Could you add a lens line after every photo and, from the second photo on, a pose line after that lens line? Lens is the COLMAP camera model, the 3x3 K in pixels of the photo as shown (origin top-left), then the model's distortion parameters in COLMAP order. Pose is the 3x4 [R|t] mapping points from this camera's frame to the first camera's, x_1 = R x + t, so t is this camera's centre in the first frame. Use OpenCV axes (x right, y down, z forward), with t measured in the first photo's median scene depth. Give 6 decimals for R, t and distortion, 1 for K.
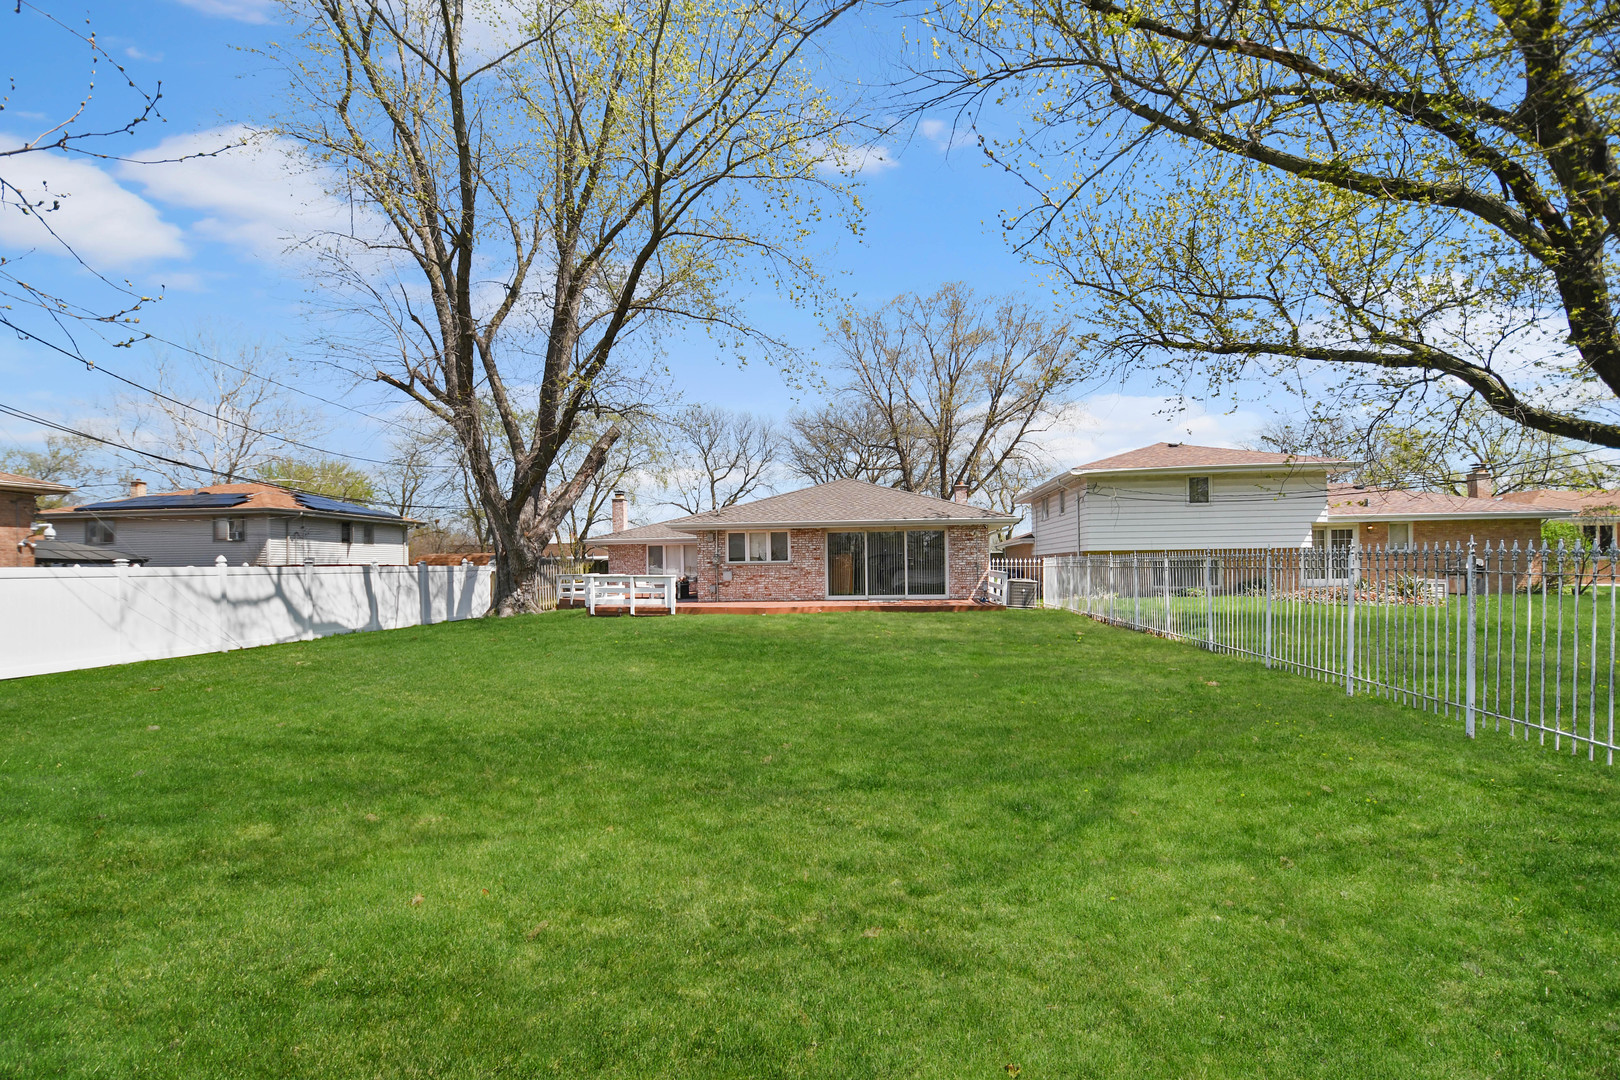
lens RADIAL K [[706.2, 0, 807.3], [0, 706.2, 560.4], [0, 0, 1]] dist [-0.000085, -0.018951]
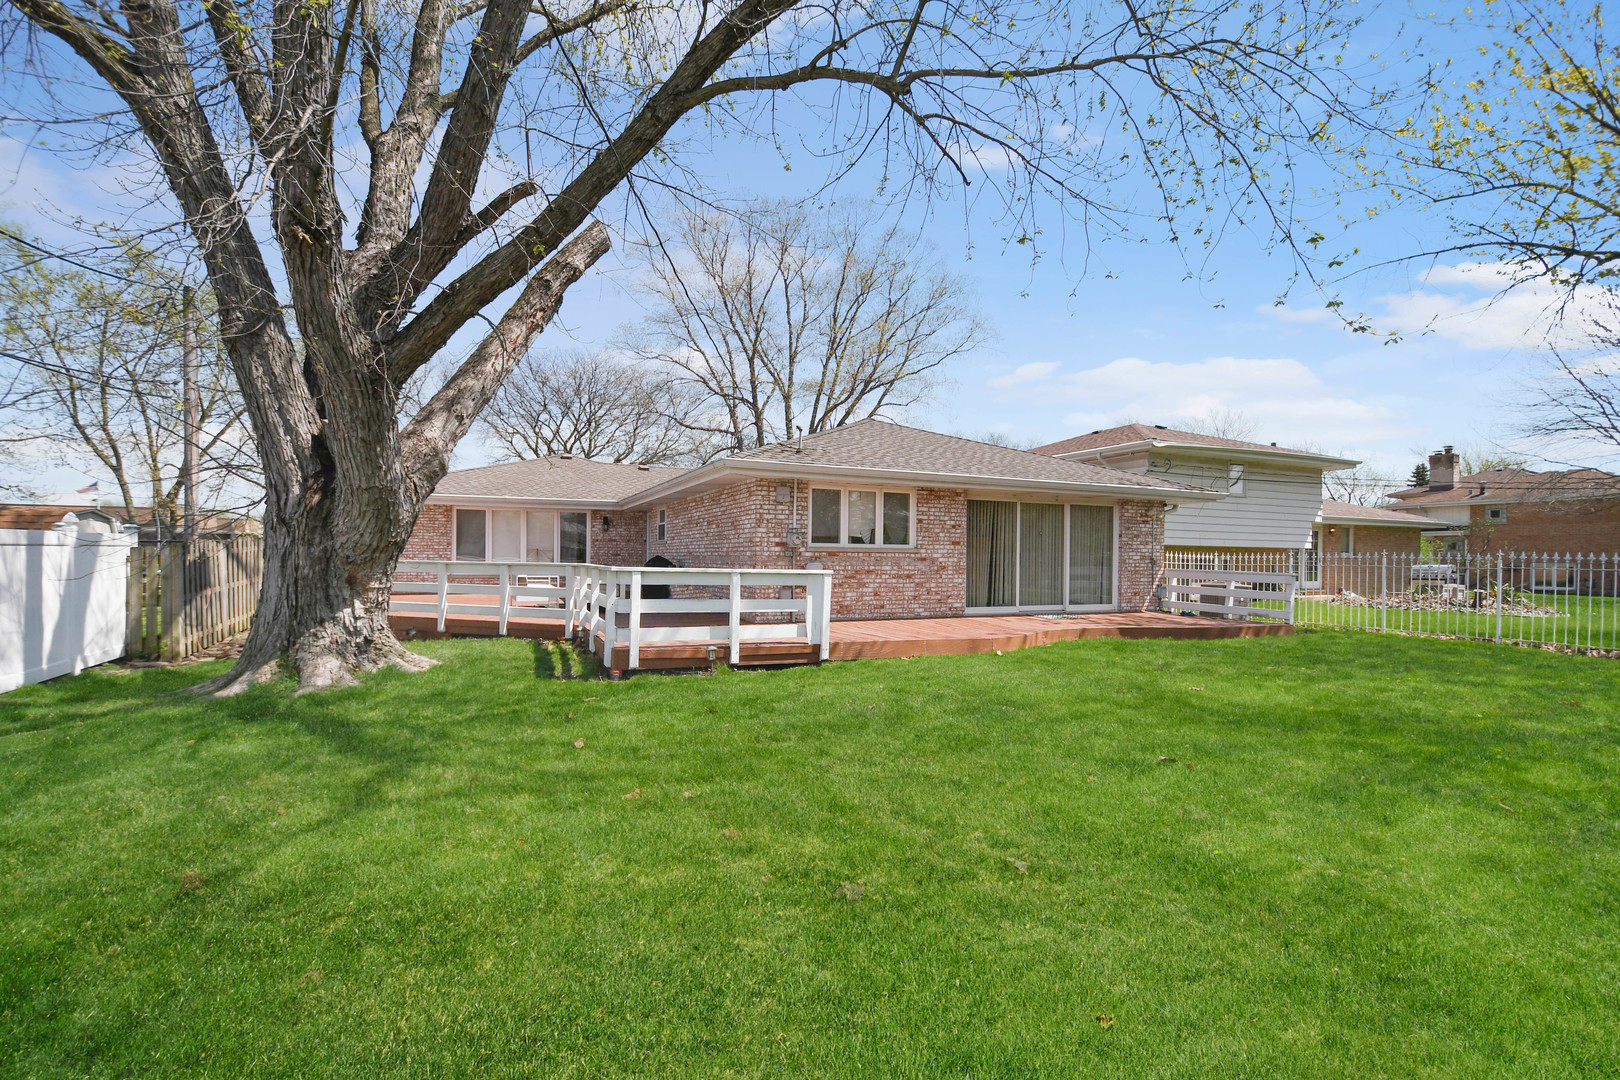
lens RADIAL K [[706.2, 0, 807.3], [0, 706.2, 560.4], [0, 0, 1]] dist [-0.000085, -0.018951]
pose [[0.881020, 0.021299, 0.472600, -0.357872], [-0.024913, 0.999689, 0.001388, 0.013817], [-0.472423, -0.012997, 0.881276, 0.555163]]
